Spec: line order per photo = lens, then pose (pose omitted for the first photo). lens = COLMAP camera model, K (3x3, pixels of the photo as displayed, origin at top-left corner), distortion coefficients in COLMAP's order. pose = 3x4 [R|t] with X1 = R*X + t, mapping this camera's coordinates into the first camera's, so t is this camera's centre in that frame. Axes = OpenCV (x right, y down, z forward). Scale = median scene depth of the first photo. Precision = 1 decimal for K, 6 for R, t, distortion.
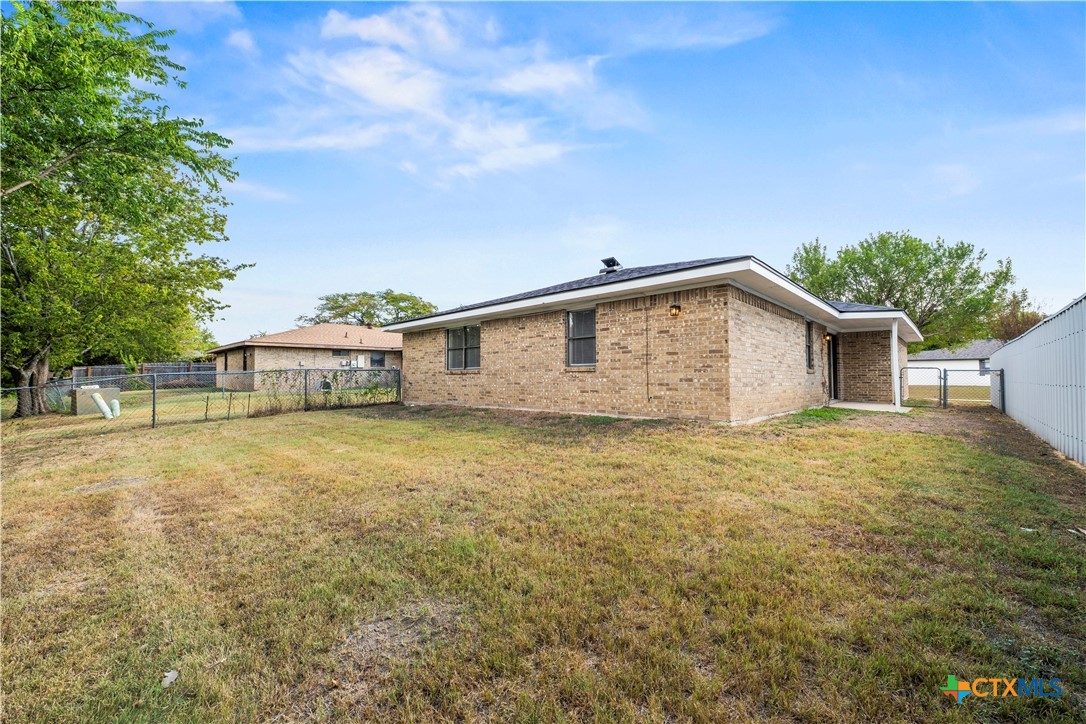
lens RADIAL K [[426.5, 0, 546.2], [0, 426.5, 365.1], [0, 0, 1]] dist [-0.001617, 0.000168]
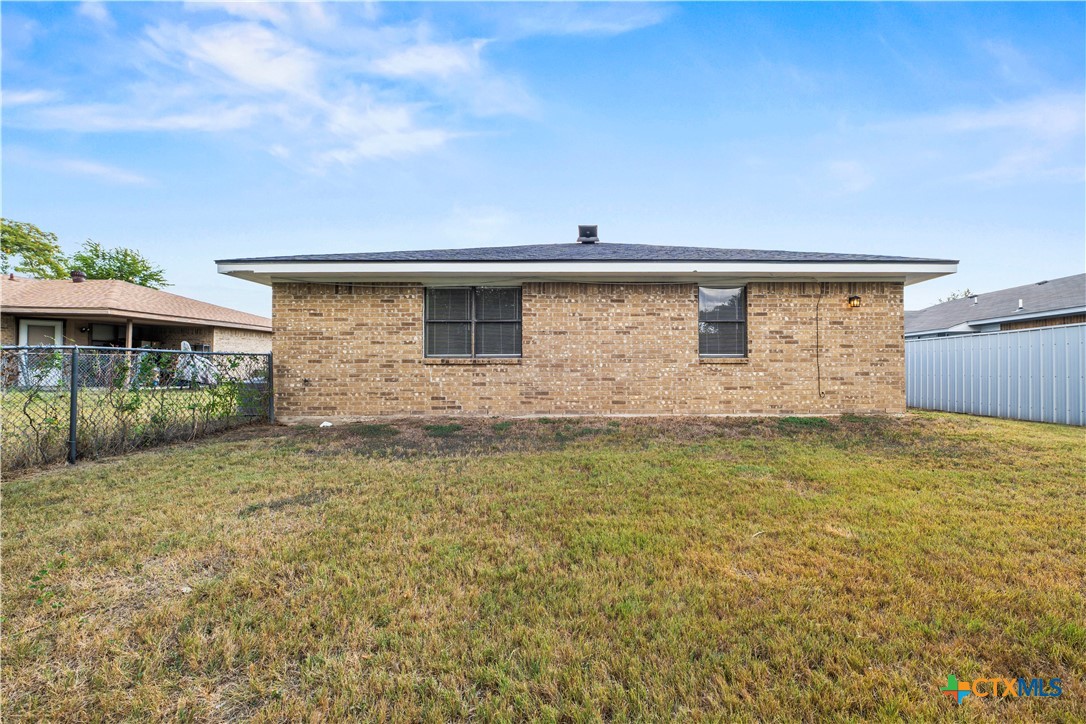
lens RADIAL K [[426.5, 0, 546.2], [0, 426.5, 365.1], [0, 0, 1]] dist [-0.001617, 0.000168]
pose [[0.722882, 0.016322, 0.690779, -0.758539], [-0.022836, 0.999739, 0.000275, 0.027032], [-0.690594, -0.015973, 0.723066, 0.686544]]
